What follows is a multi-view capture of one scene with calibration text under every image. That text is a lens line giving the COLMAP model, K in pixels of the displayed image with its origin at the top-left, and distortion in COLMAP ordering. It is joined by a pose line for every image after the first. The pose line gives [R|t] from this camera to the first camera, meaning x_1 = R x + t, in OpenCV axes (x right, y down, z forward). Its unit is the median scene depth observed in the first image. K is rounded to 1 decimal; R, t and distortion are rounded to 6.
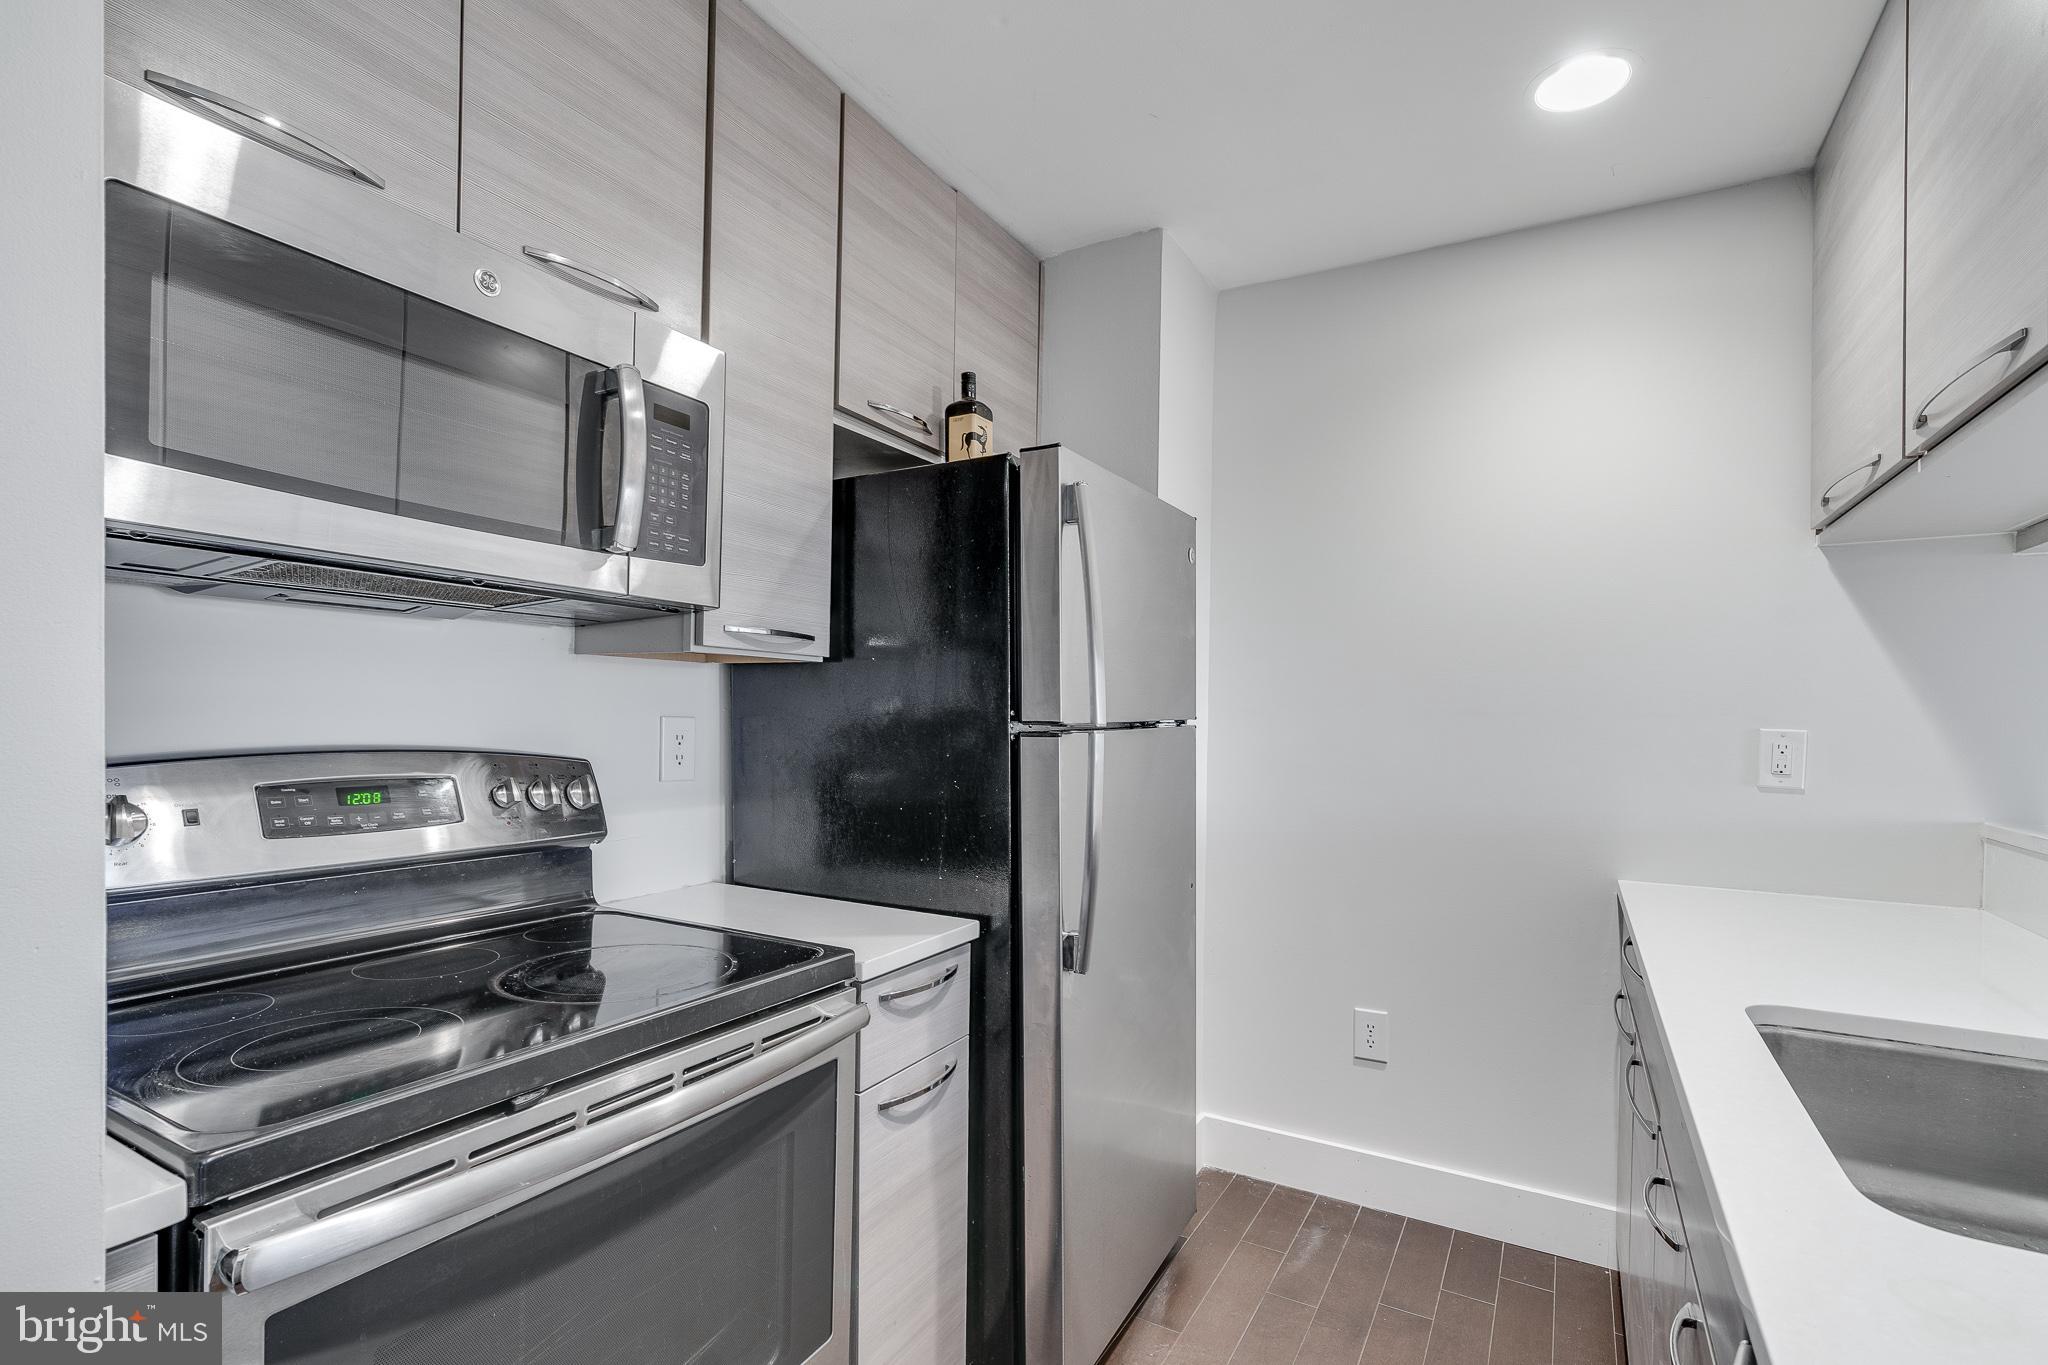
lens RADIAL K [[946.7, 0, 1024.2], [0, 946.7, 707.2], [0, 0, 1]] dist [0.000256, 0.000124]
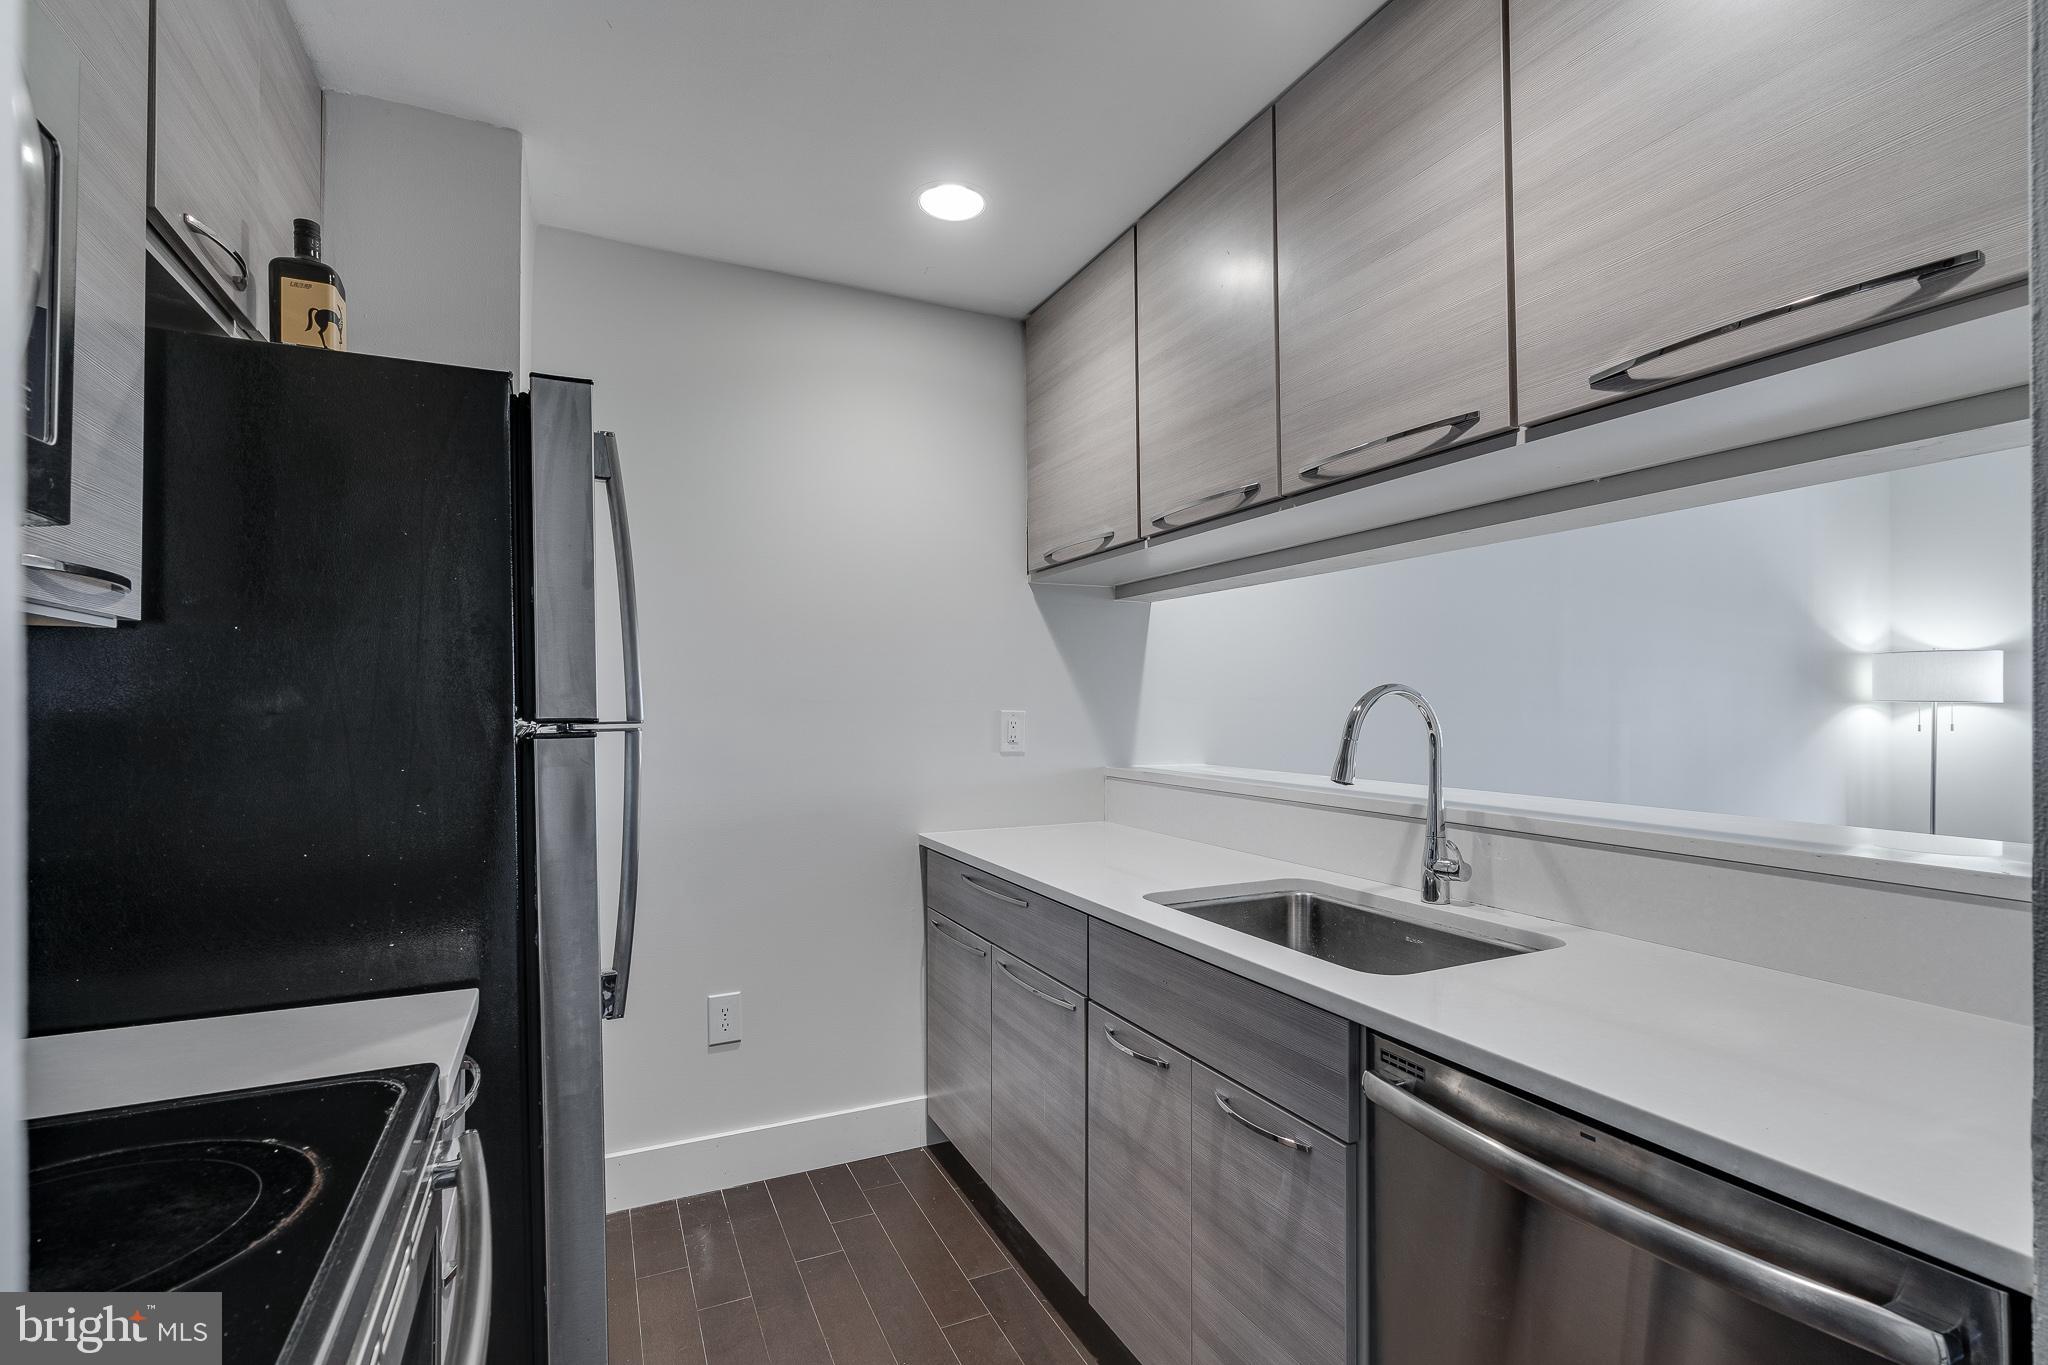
lens RADIAL K [[944.8, 0, 1024.0], [0, 944.8, 682.5], [0, 0, 1]] dist [-0.000029, -0.000011]
pose [[0.574691, 0.005174, 0.818354, -0.340324], [0.004118, 0.999949, -0.009214, -0.005555], [-0.818360, 0.008665, 0.574641, 0.179037]]
